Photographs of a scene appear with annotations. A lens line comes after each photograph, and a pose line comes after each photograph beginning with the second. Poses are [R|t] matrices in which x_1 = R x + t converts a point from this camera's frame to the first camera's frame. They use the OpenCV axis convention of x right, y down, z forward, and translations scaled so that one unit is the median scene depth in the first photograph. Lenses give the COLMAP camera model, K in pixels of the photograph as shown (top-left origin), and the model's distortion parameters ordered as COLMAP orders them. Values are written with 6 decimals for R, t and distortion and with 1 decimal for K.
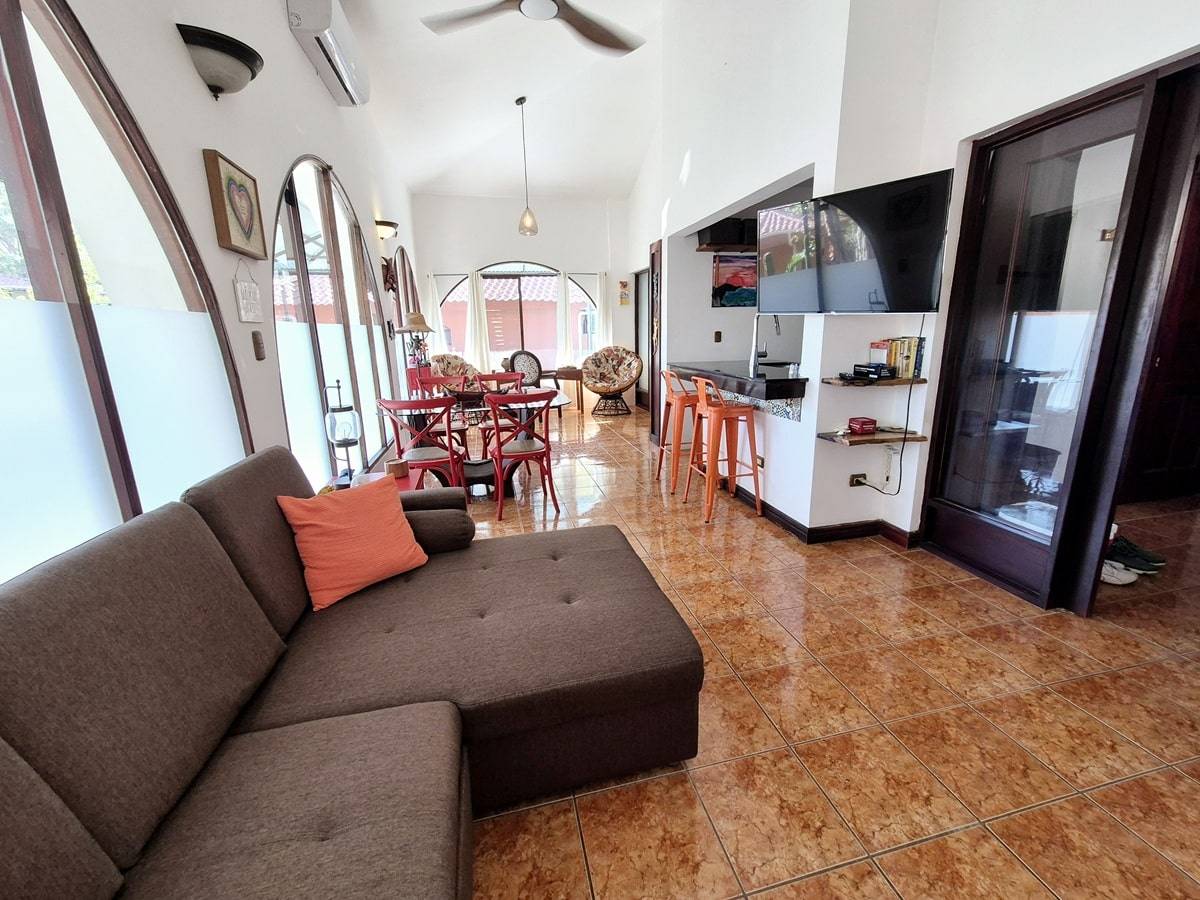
lens RADIAL K [[491.8, 0, 607.0], [0, 491.8, 441.3], [0, 0, 1]] dist [0.002127, -0.000318]
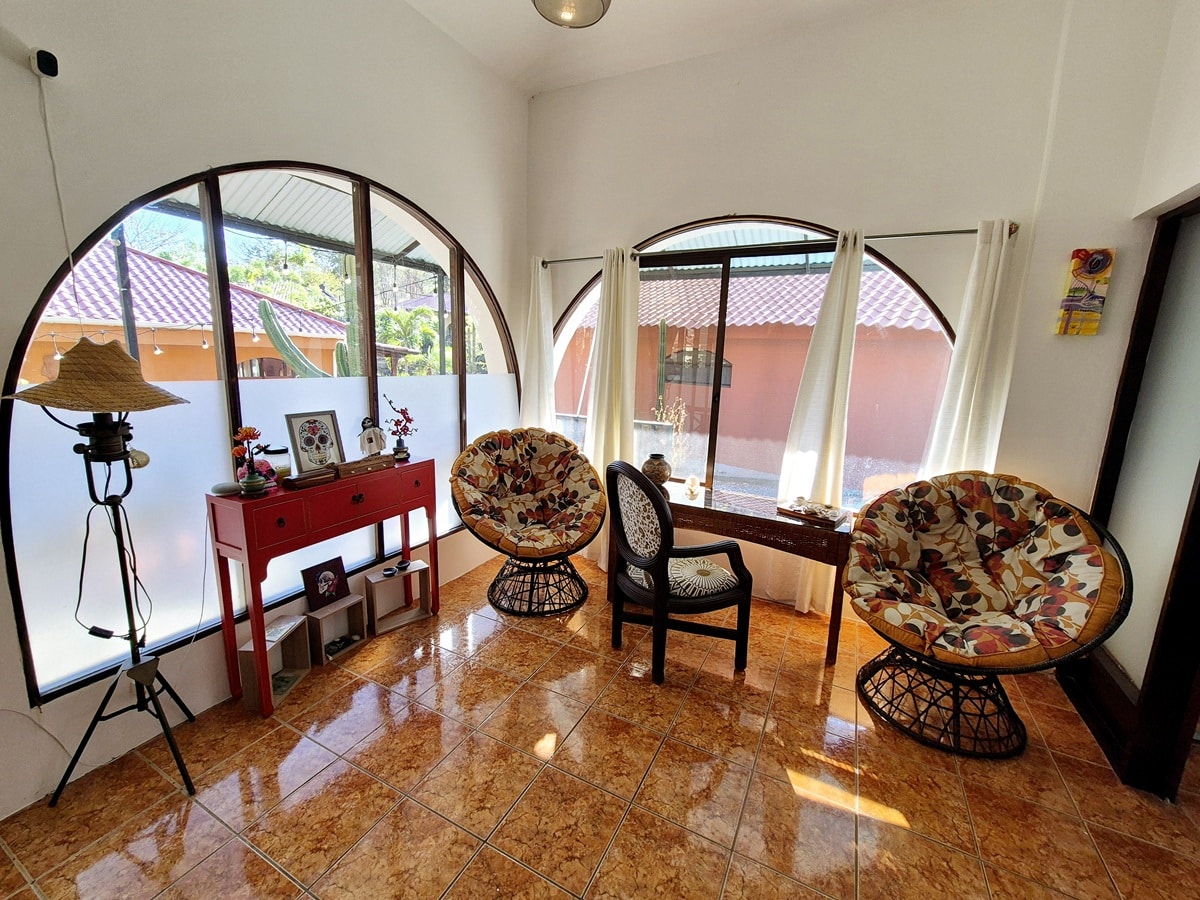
lens RADIAL K [[491.8, 0, 607.0], [0, 491.8, 441.3], [0, 0, 1]] dist [0.002127, -0.000318]
pose [[0.760602, 0.163565, -0.628276, 0.018123], [-0.194897, 0.980633, 0.019352, -0.176758], [0.619274, 0.107730, 0.777750, 0.639299]]
